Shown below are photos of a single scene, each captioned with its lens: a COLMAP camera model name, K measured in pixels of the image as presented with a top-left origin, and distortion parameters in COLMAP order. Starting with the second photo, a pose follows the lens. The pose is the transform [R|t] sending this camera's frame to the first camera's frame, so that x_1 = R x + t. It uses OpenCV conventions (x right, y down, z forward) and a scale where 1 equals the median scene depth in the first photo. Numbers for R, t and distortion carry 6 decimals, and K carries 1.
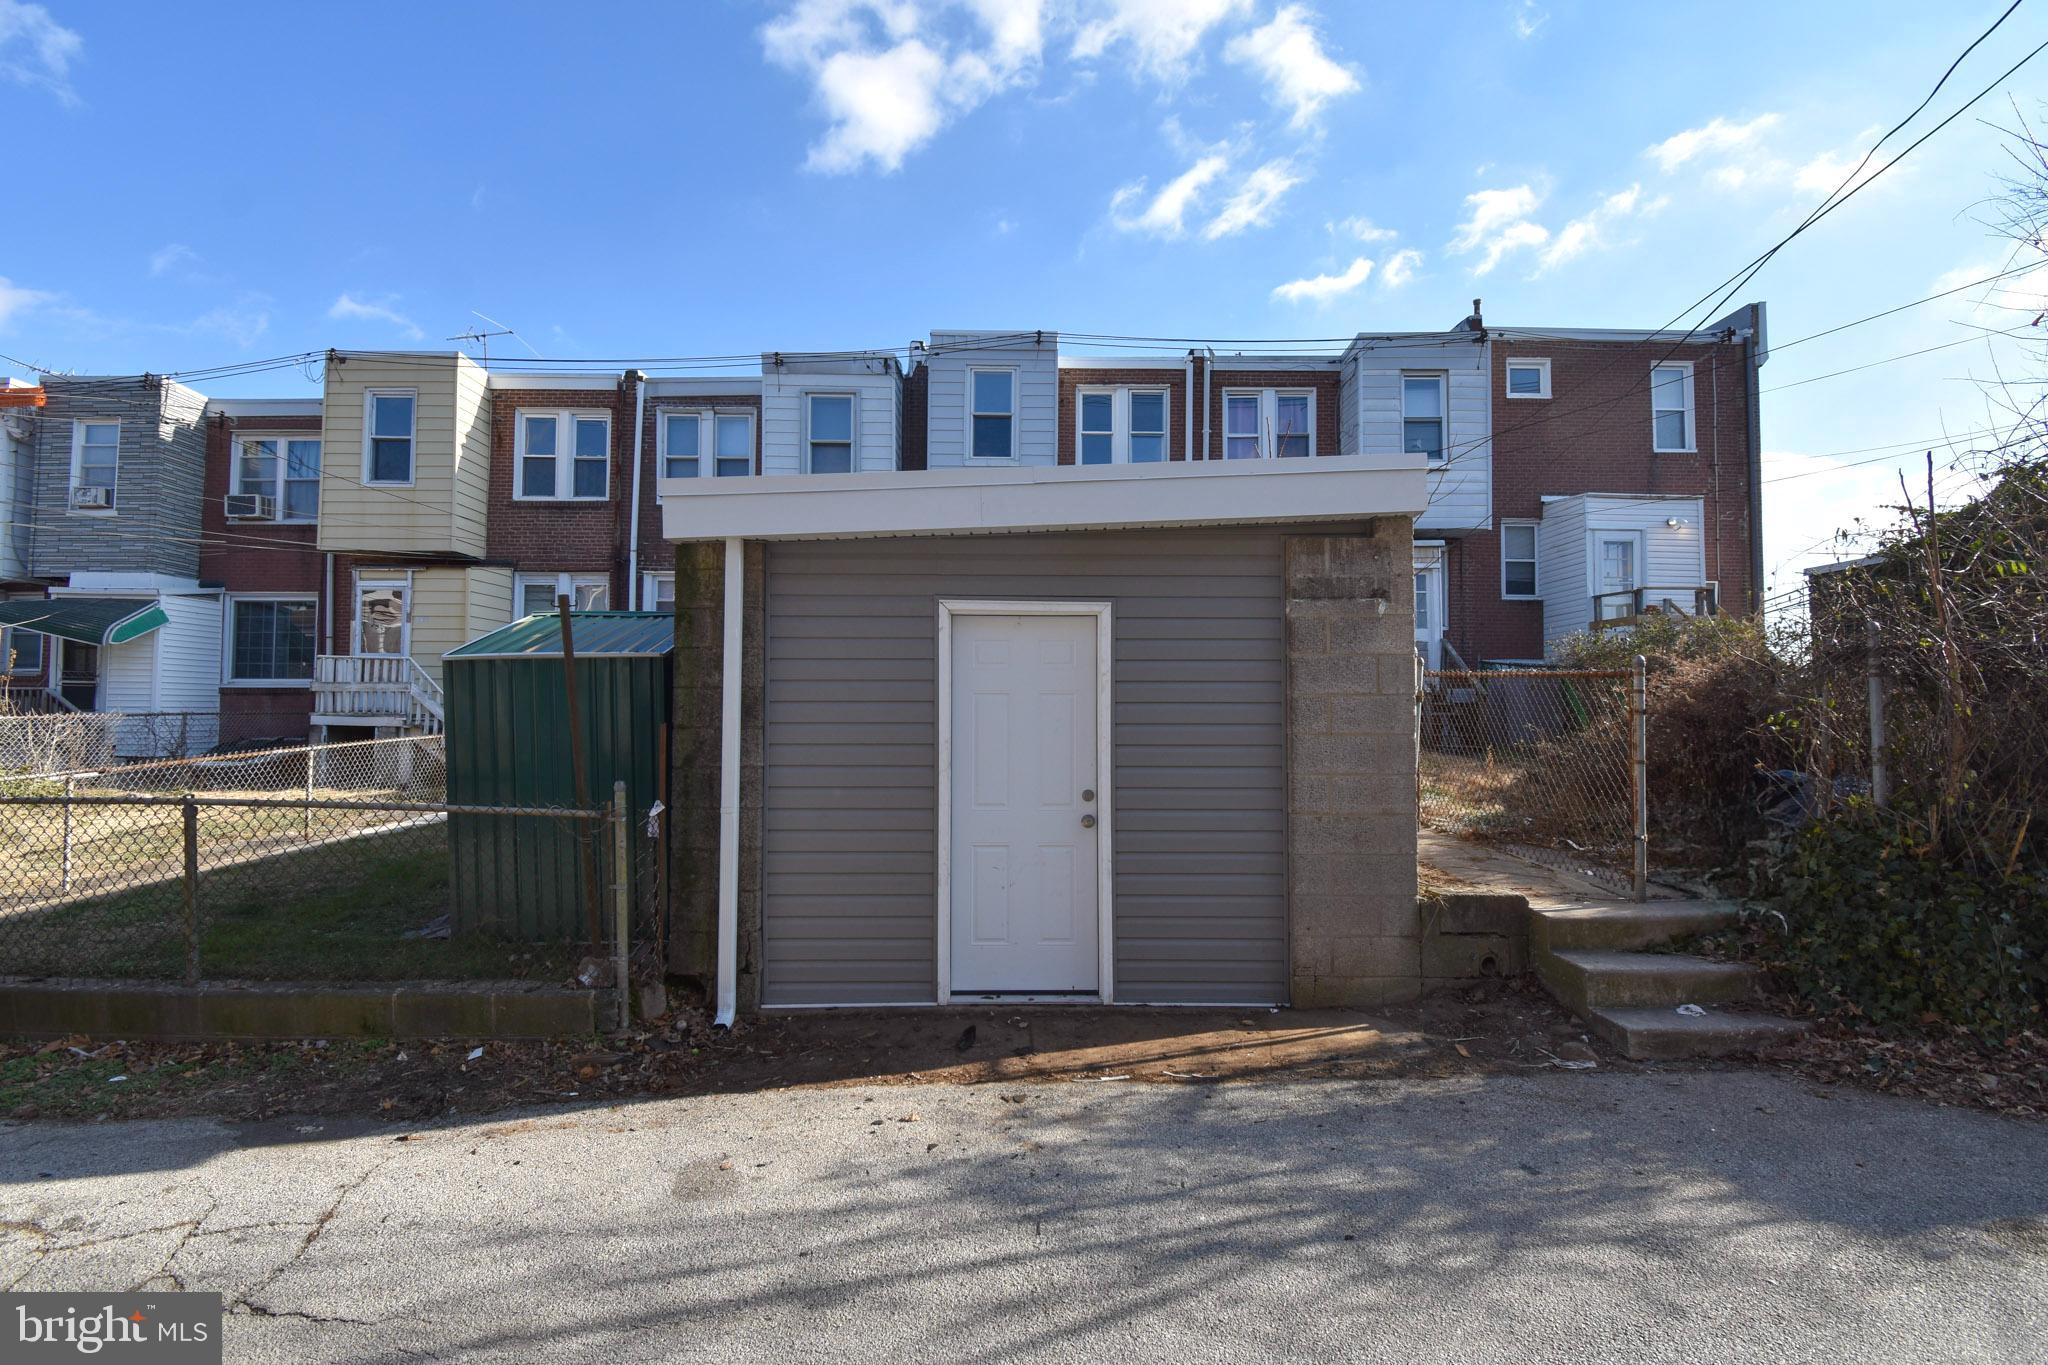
lens RADIAL K [[907.1, 0, 1015.7], [0, 907.1, 680.1], [0, 0, 1]] dist [0.023268, -0.026104]
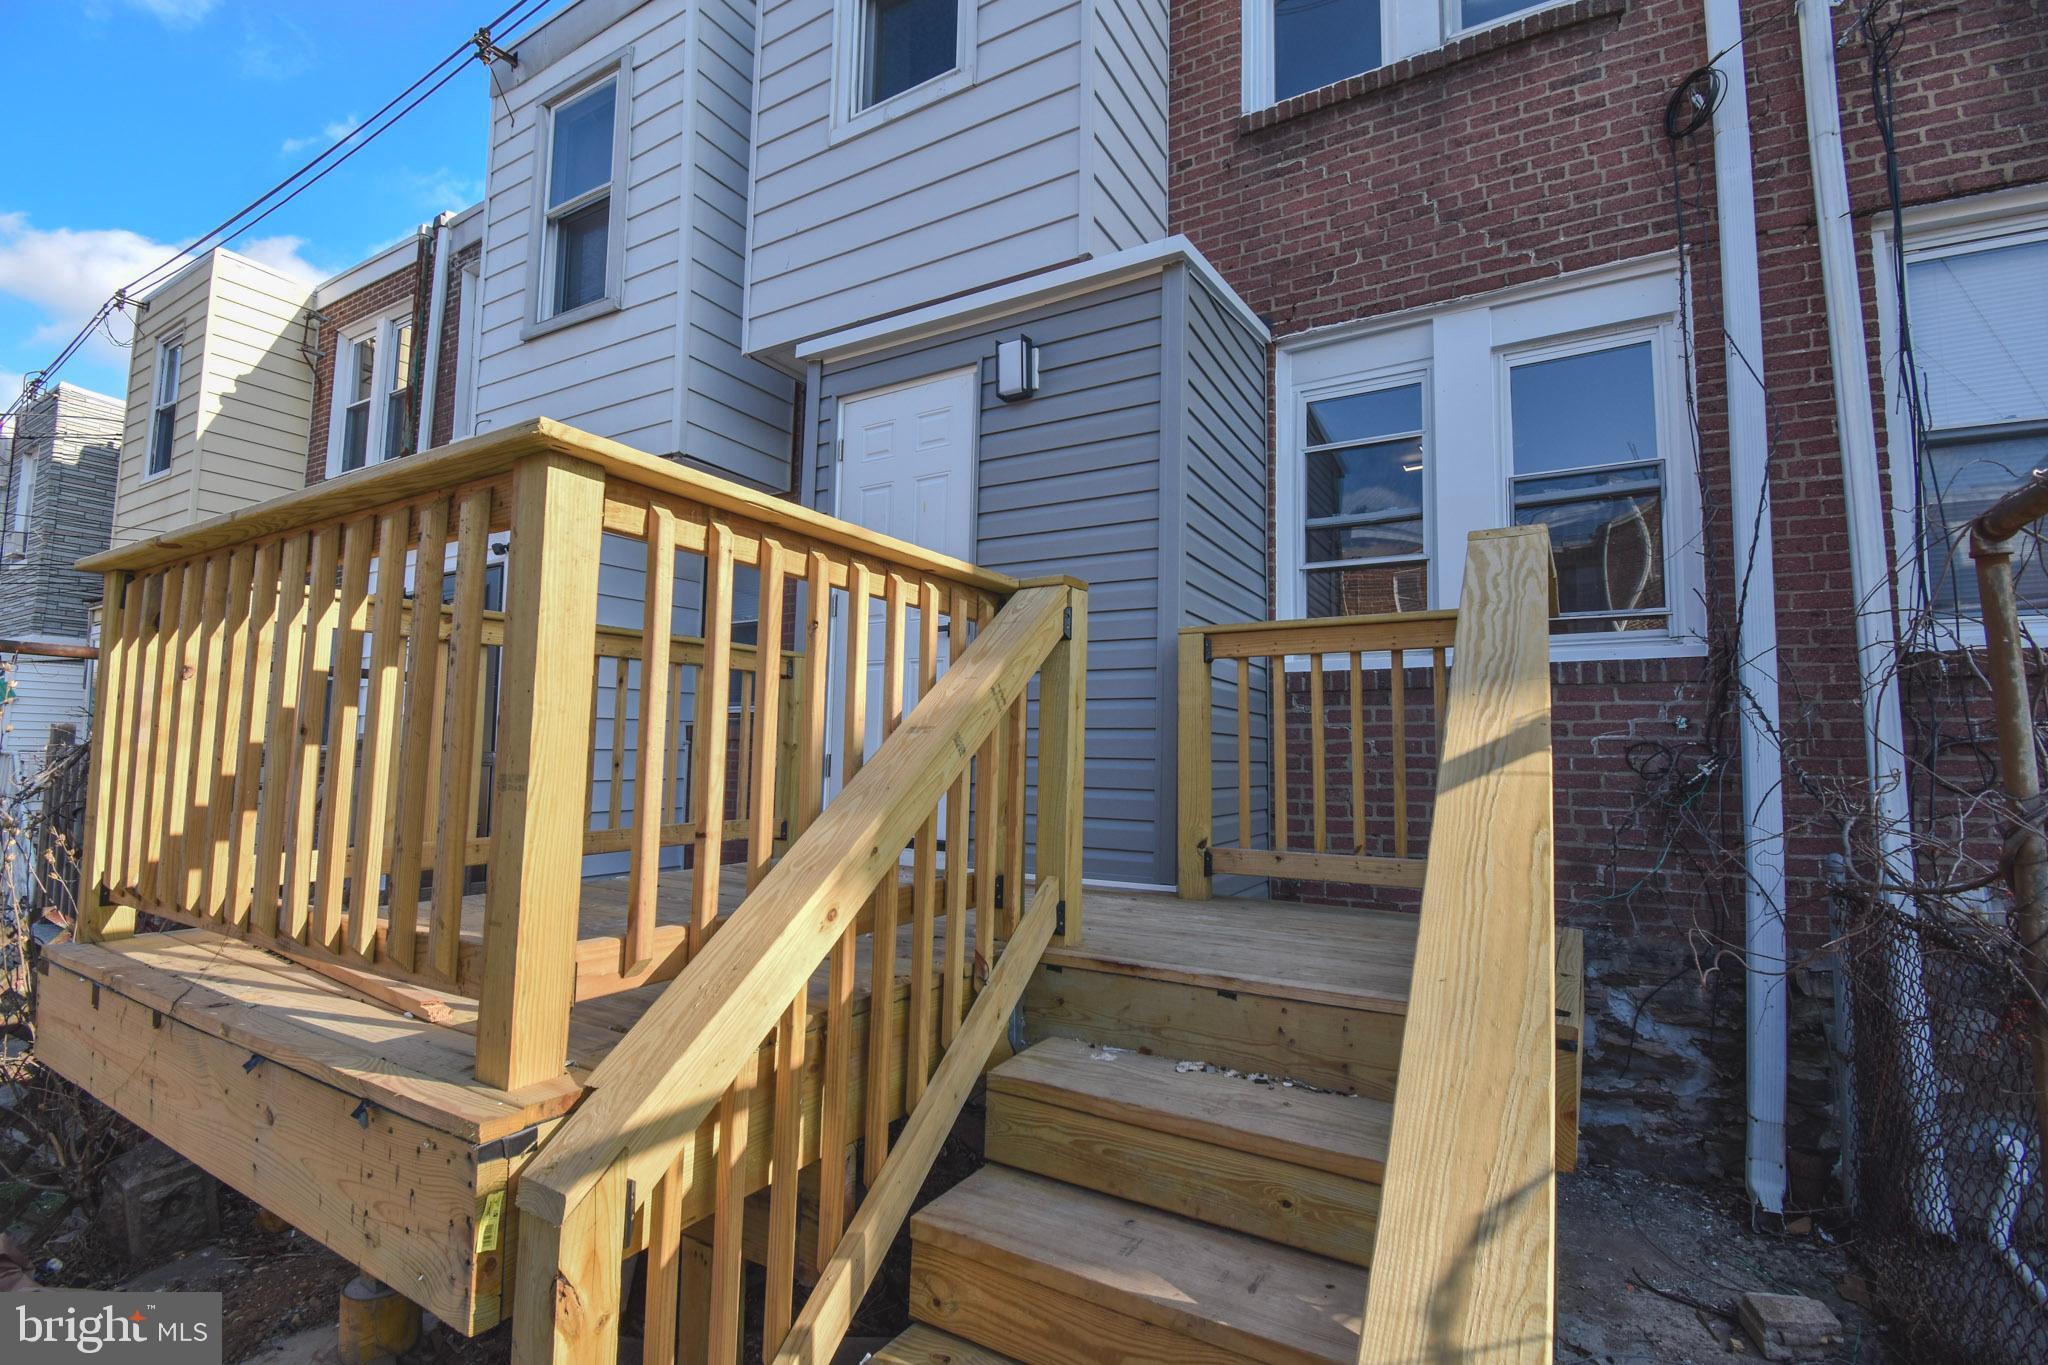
lens RADIAL K [[907.1, 0, 1015.7], [0, 907.1, 680.1], [0, 0, 1]] dist [0.023268, -0.026104]
pose [[0.856316, -0.031816, -0.515472, 0.539955], [0.009161, 0.998879, -0.046434, -0.121124], [0.516372, 0.035040, 0.855647, 2.662669]]
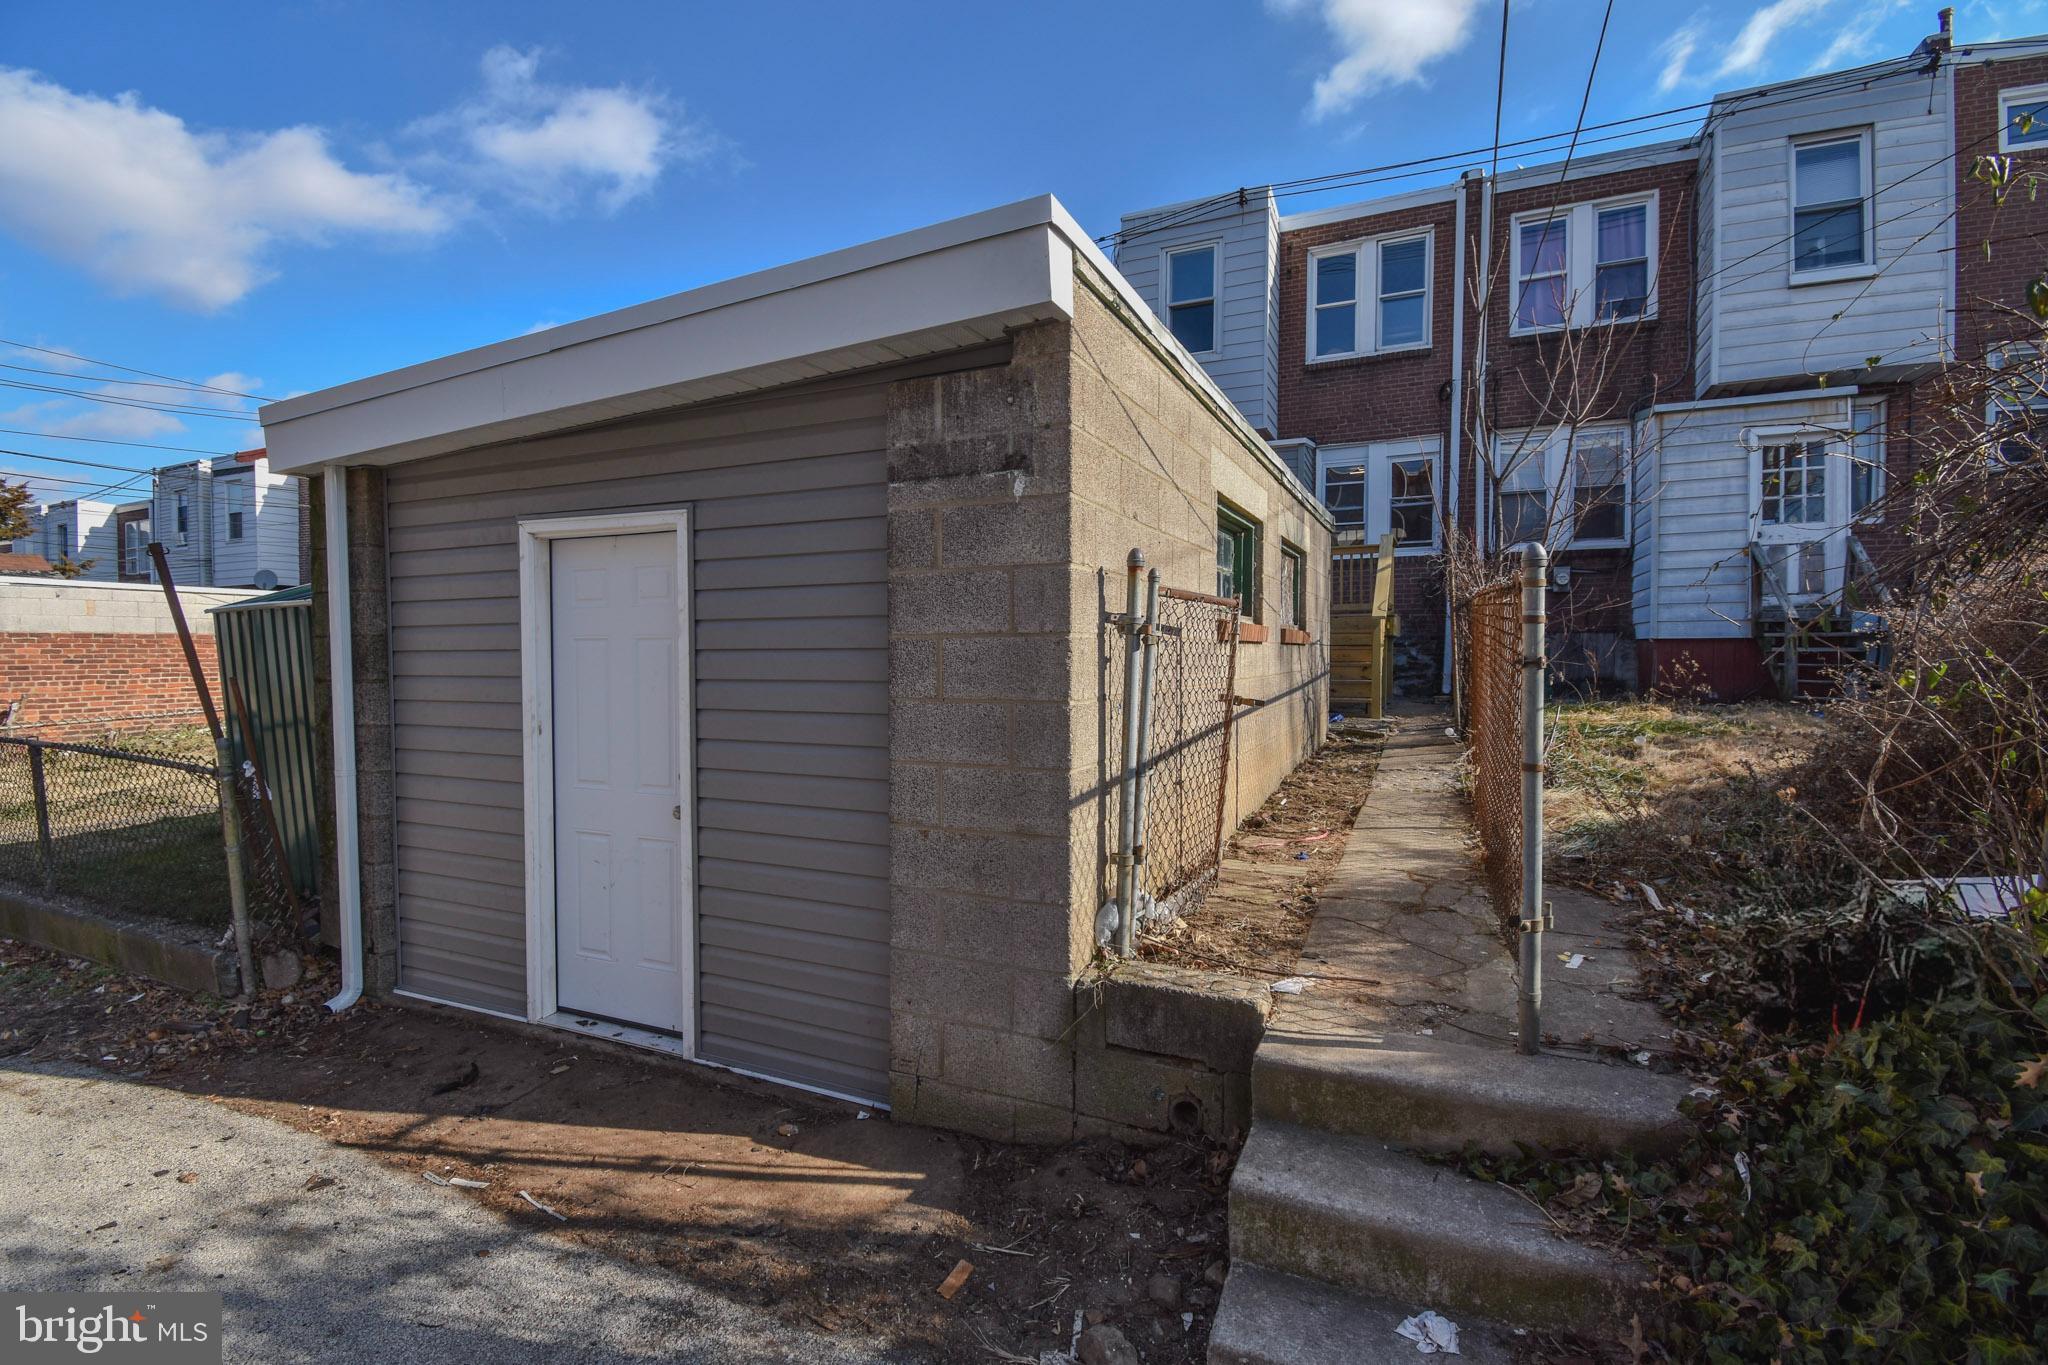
lens RADIAL K [[907.1, 0, 1015.7], [0, 907.1, 680.1], [0, 0, 1]] dist [0.023268, -0.026104]
pose [[0.906204, 0.007608, -0.422771, 0.651351], [0.021775, 0.997672, 0.064628, 0.007504], [0.422279, -0.067772, 0.903929, 0.463588]]
